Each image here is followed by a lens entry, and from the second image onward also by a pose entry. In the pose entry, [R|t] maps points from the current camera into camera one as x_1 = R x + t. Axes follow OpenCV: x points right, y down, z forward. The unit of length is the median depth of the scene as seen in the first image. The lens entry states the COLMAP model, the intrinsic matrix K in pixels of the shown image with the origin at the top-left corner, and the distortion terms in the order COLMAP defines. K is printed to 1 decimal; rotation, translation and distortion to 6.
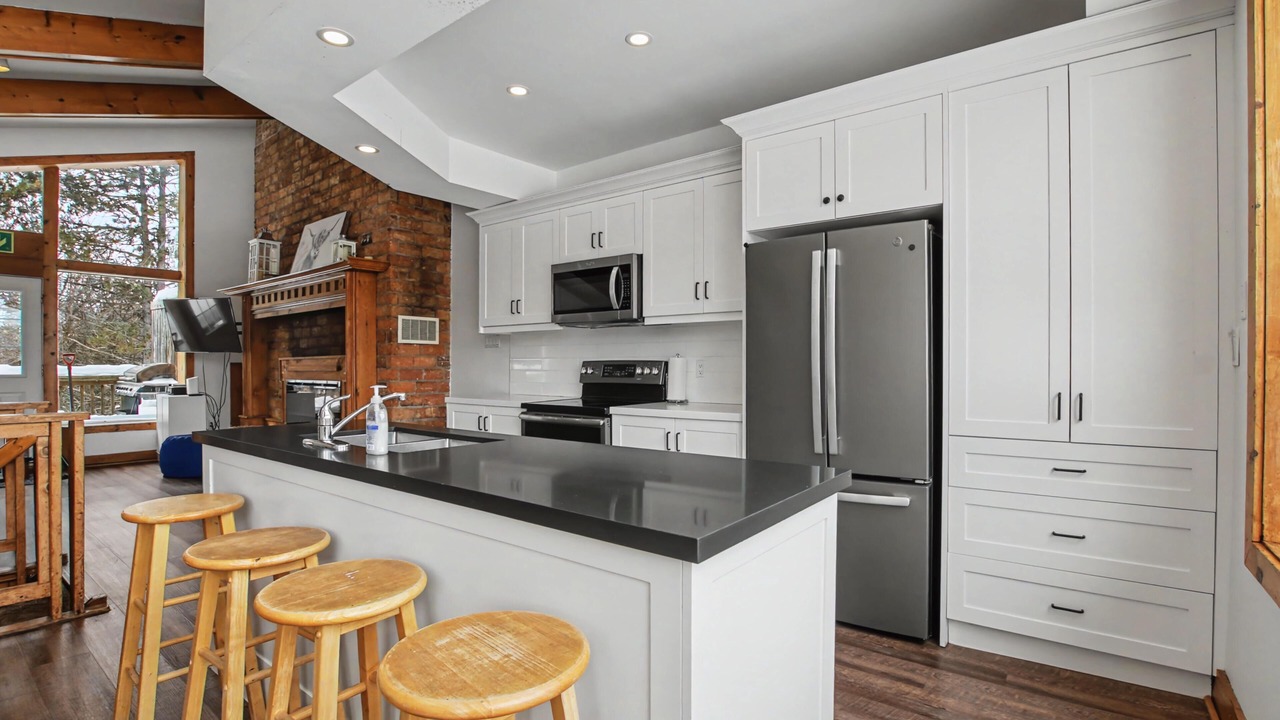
lens RADIAL K [[615.3, 0, 631.4], [0, 615.3, 364.5], [0, 0, 1]] dist [0.001127, 0.001741]
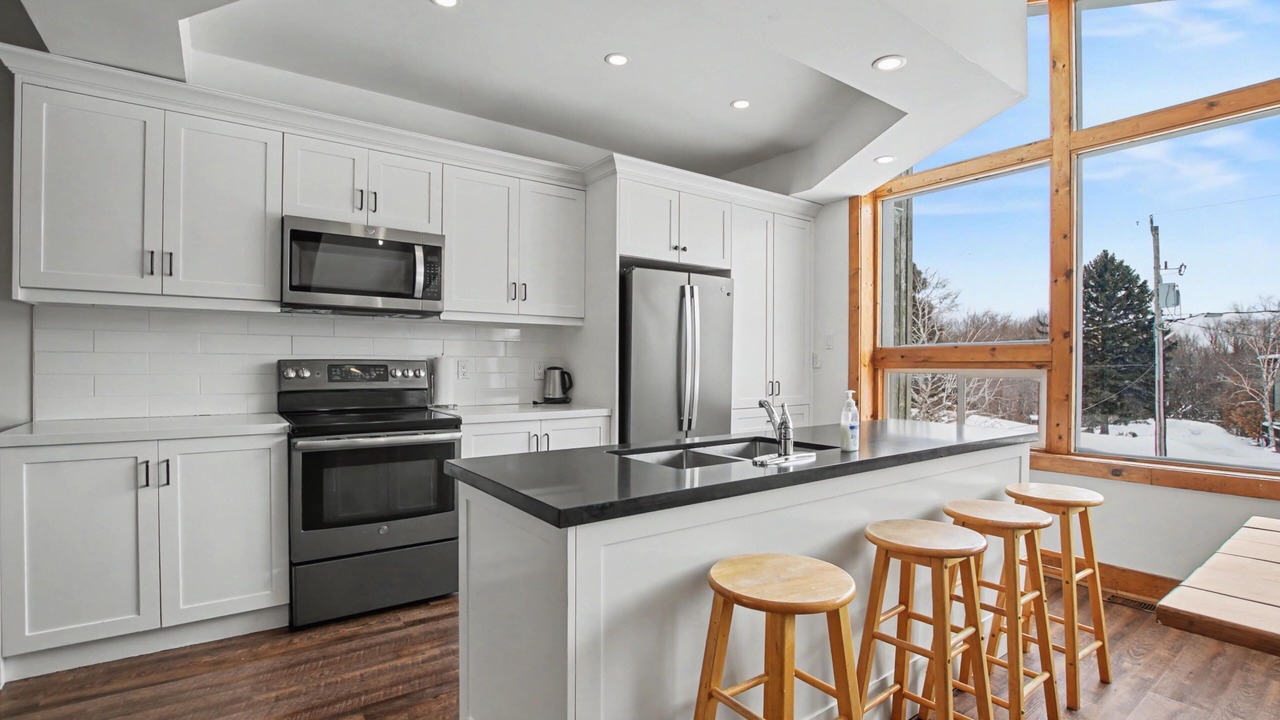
lens RADIAL K [[615.3, 0, 631.9], [0, 615.3, 361.5], [0, 0, 1]] dist [0.001127, 0.001741]
pose [[0.290318, 0.009764, 0.956880, -0.668354], [-0.006570, 0.999945, -0.008210, -0.000143], [-0.956908, -0.003903, 0.290366, 0.451305]]
